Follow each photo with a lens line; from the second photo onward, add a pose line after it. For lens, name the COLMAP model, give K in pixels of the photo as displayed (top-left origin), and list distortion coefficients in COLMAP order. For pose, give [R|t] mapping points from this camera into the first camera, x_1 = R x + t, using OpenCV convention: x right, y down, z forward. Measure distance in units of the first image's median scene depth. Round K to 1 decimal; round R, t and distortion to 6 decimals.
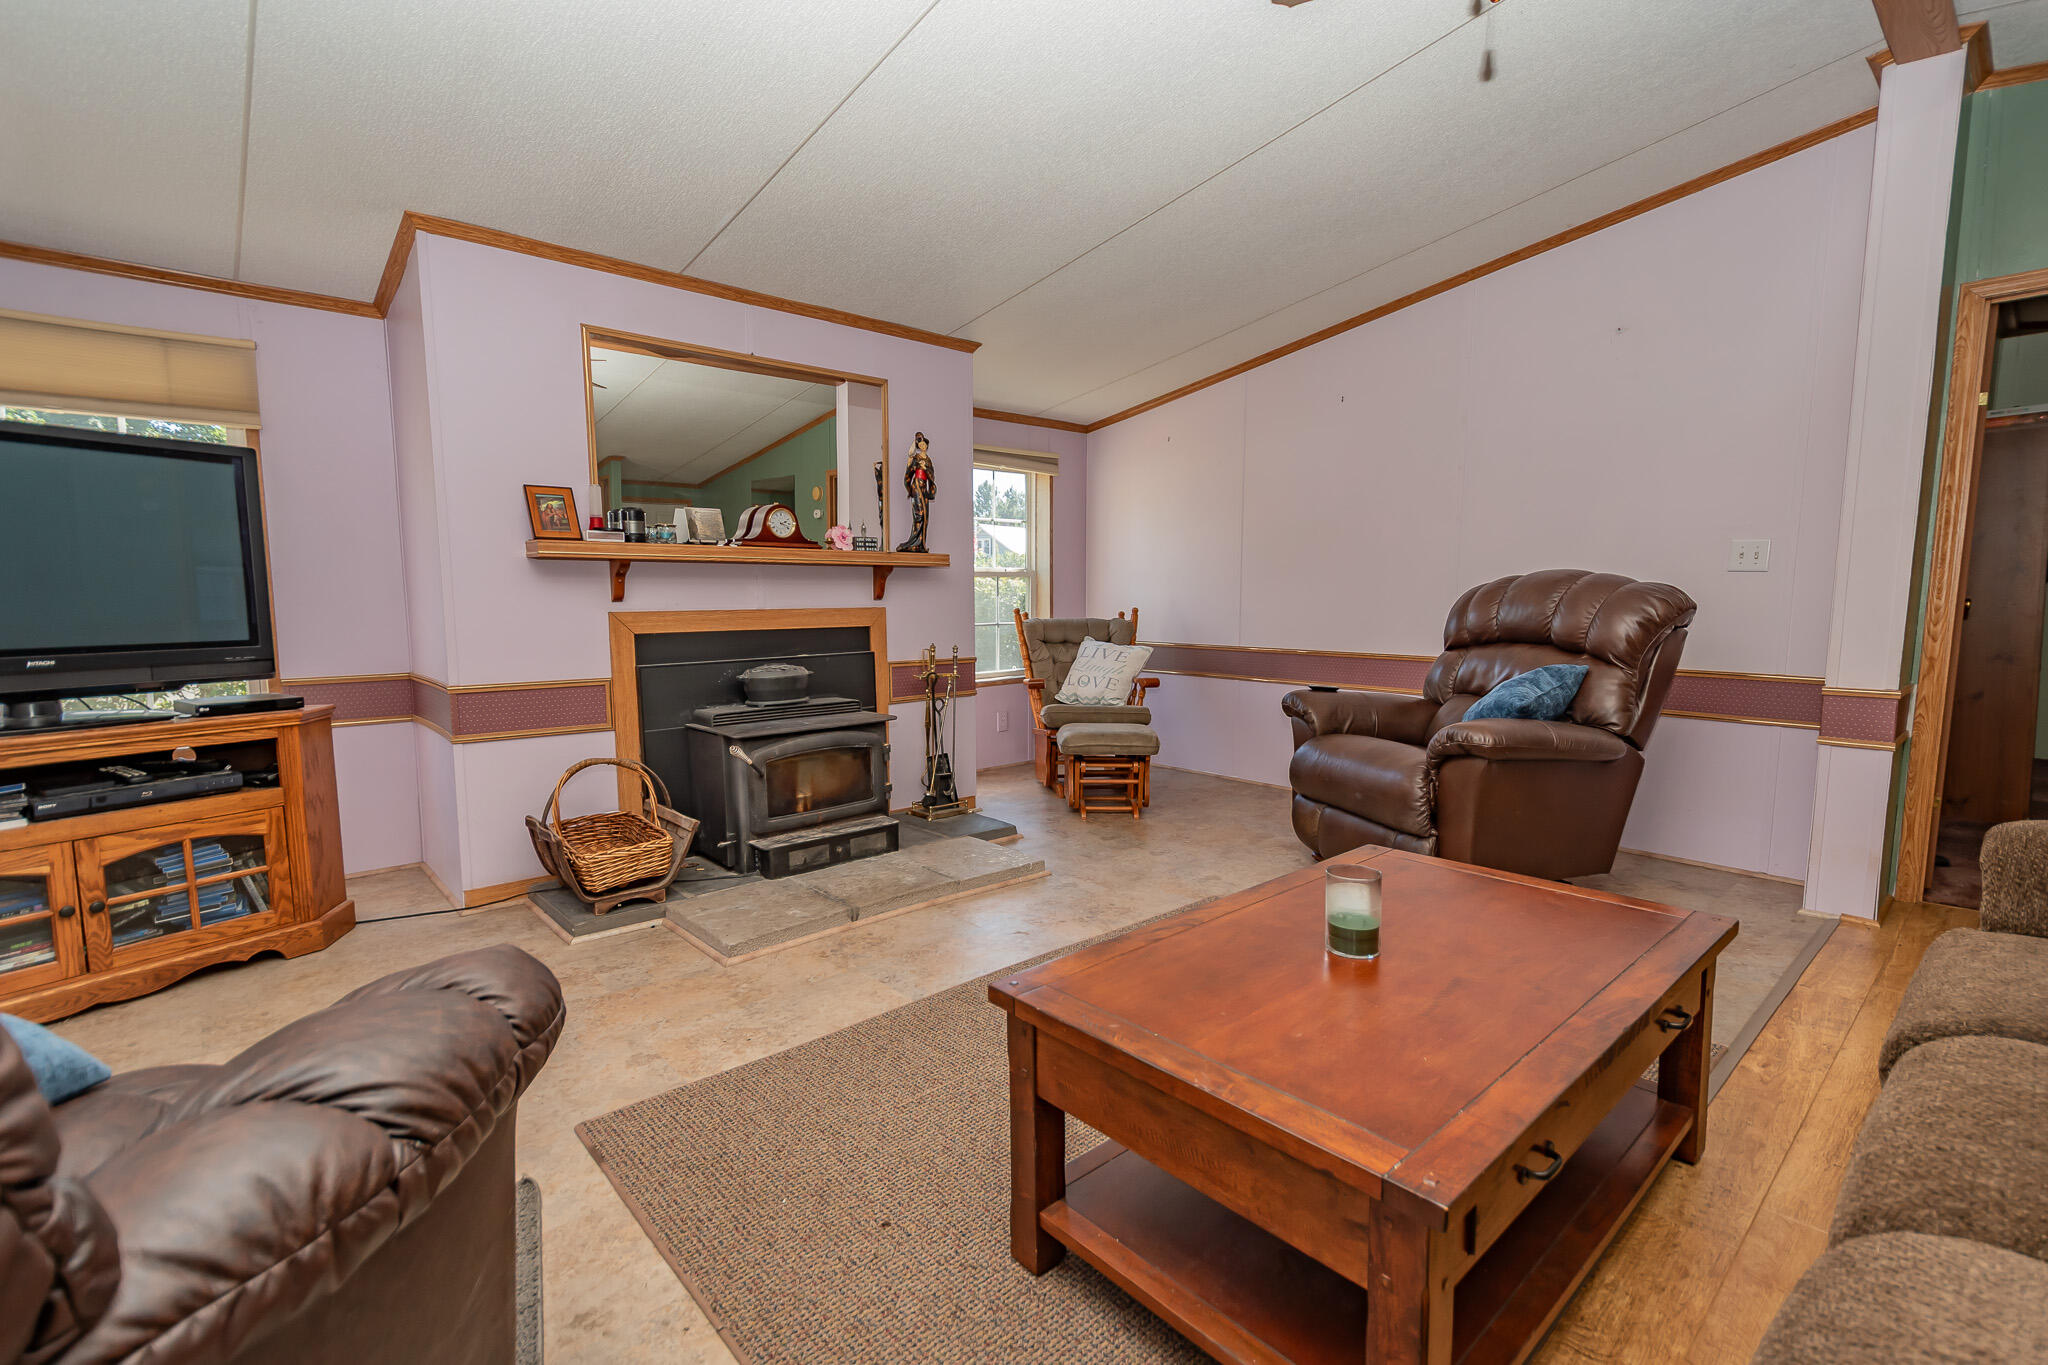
lens RADIAL K [[912.8, 0, 1053.8], [0, 912.8, 700.8], [0, 0, 1]] dist [0.020031, -0.006979]
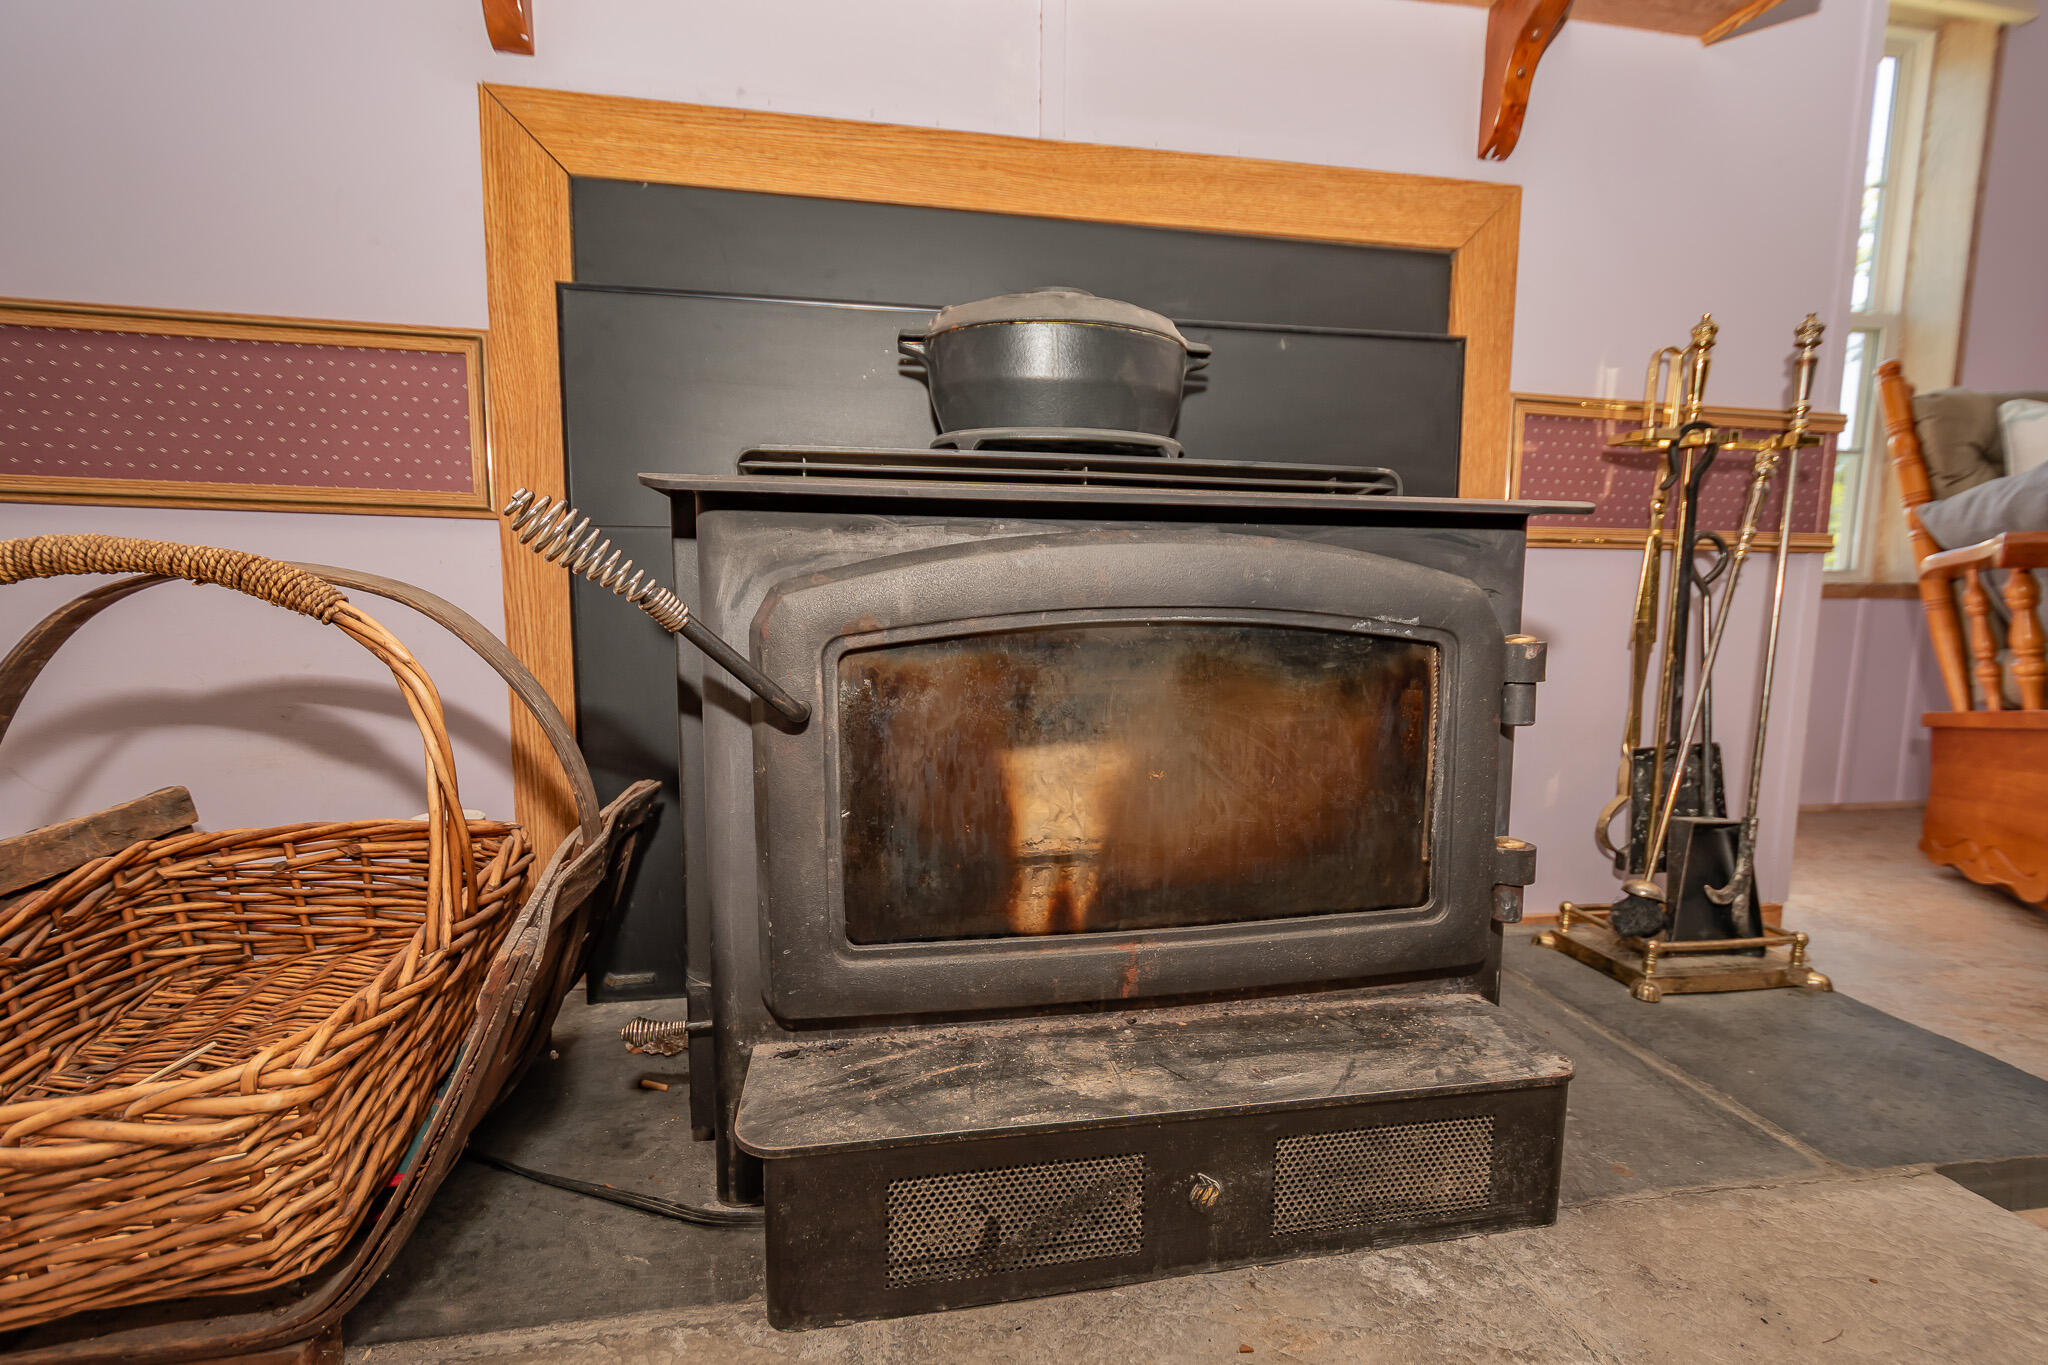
lens RADIAL K [[912.8, 0, 1053.8], [0, 912.8, 700.8], [0, 0, 1]] dist [0.020031, -0.006979]
pose [[0.840943, 0.070077, -0.536568, -0.165797], [-0.073330, 0.997190, 0.015308, 0.066784], [0.536133, 0.026473, 0.843718, 0.806098]]
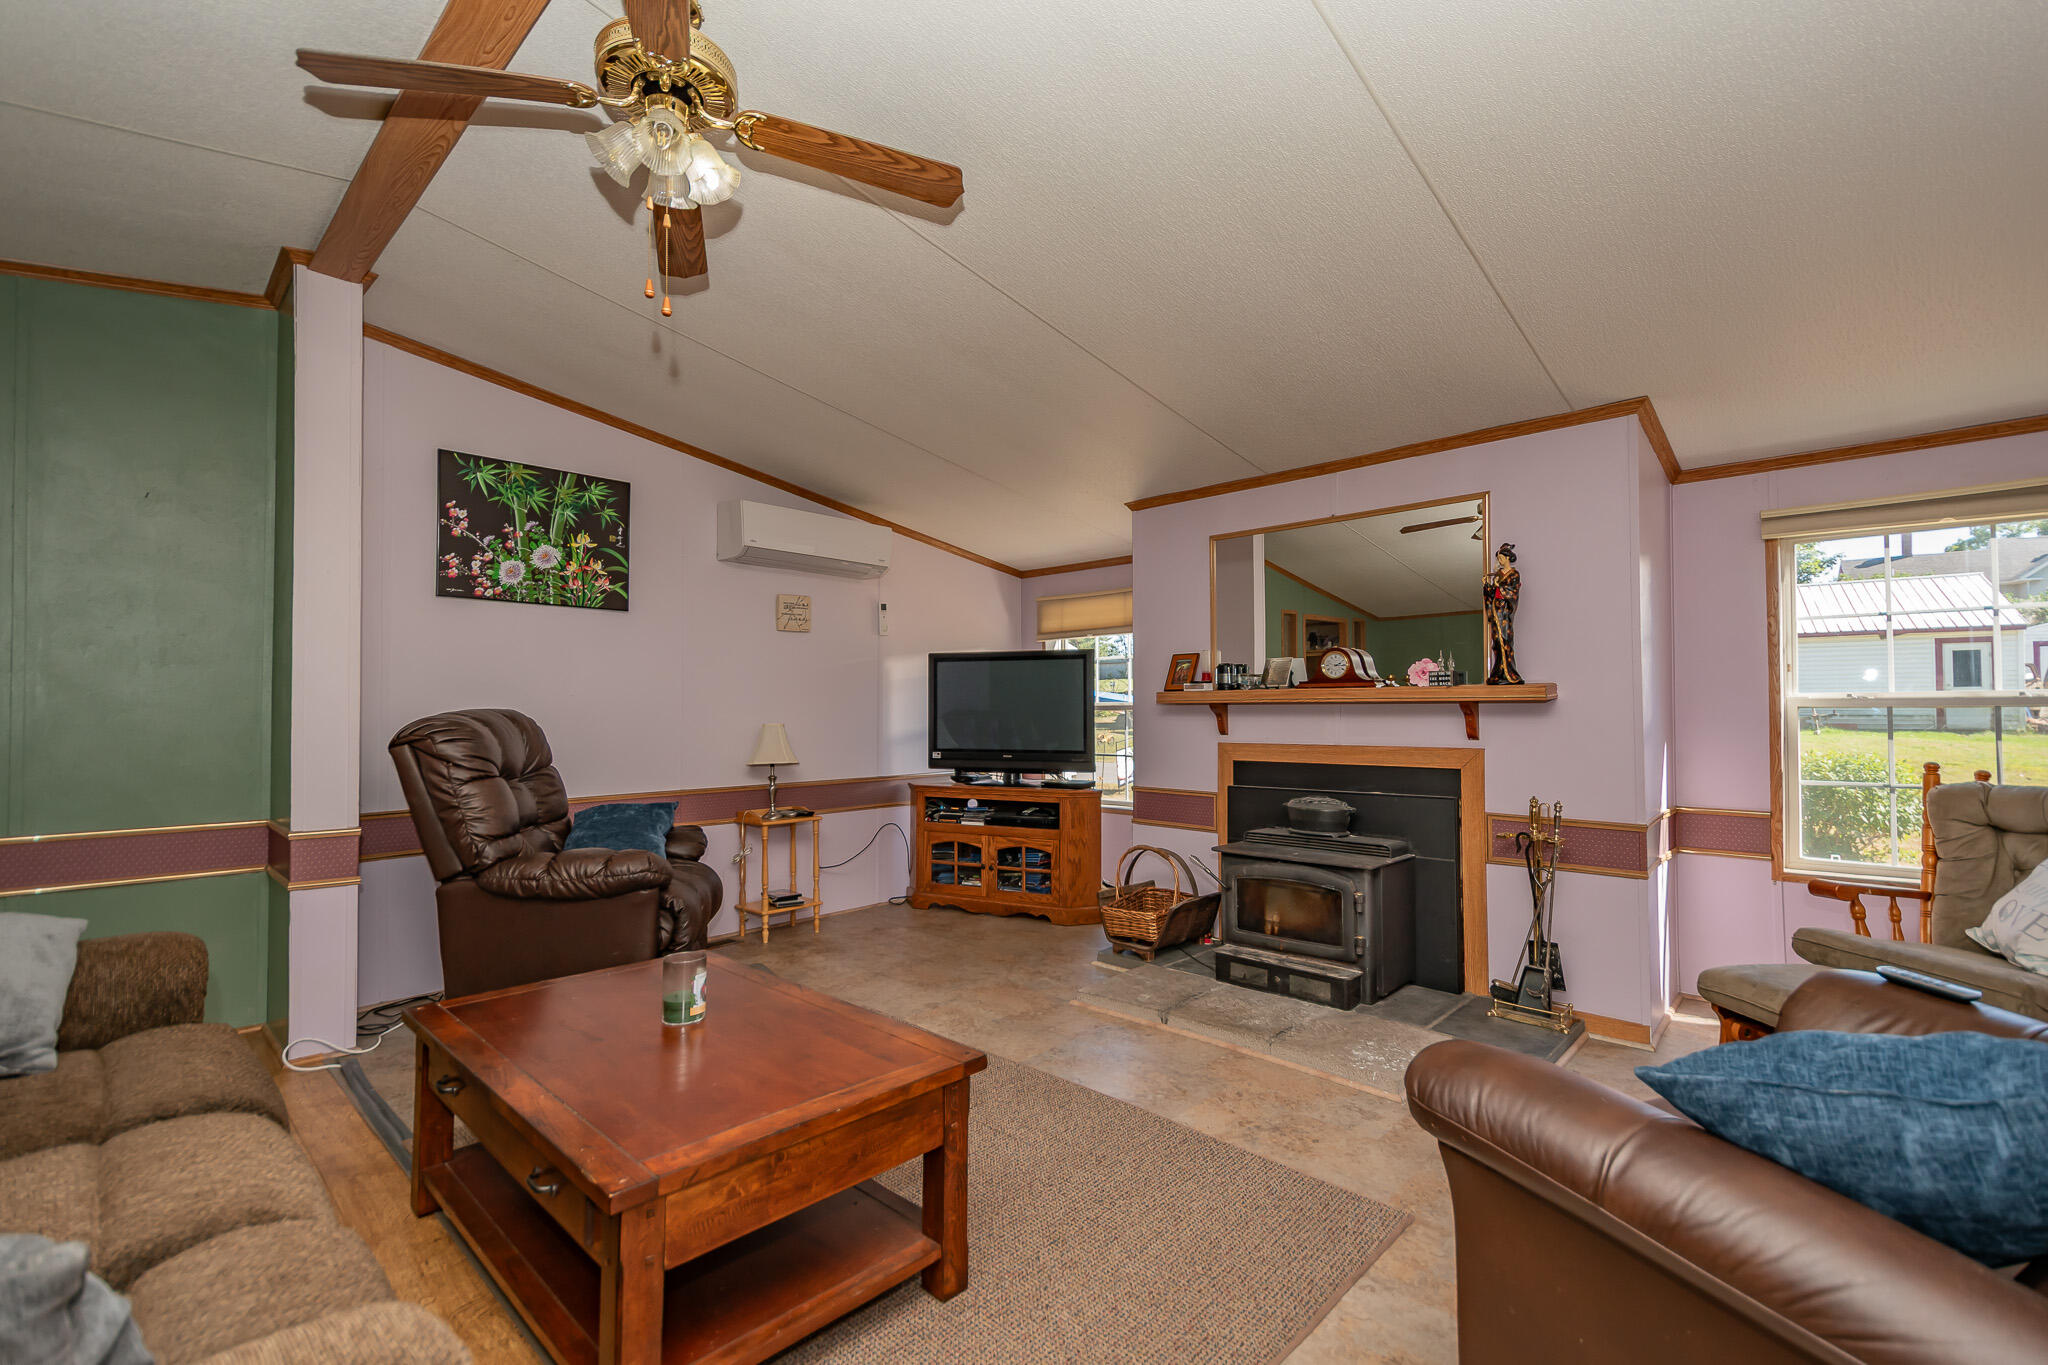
lens RADIAL K [[909.8, 0, 1047.7], [0, 909.8, 702.0], [0, 0, 1]] dist [0.024588, -0.007484]
pose [[0.074055, -0.009350, -0.997210, 0.744884], [-0.118262, 0.992818, -0.018091, -0.094751], [0.990217, 0.119272, 0.072417, 0.611553]]
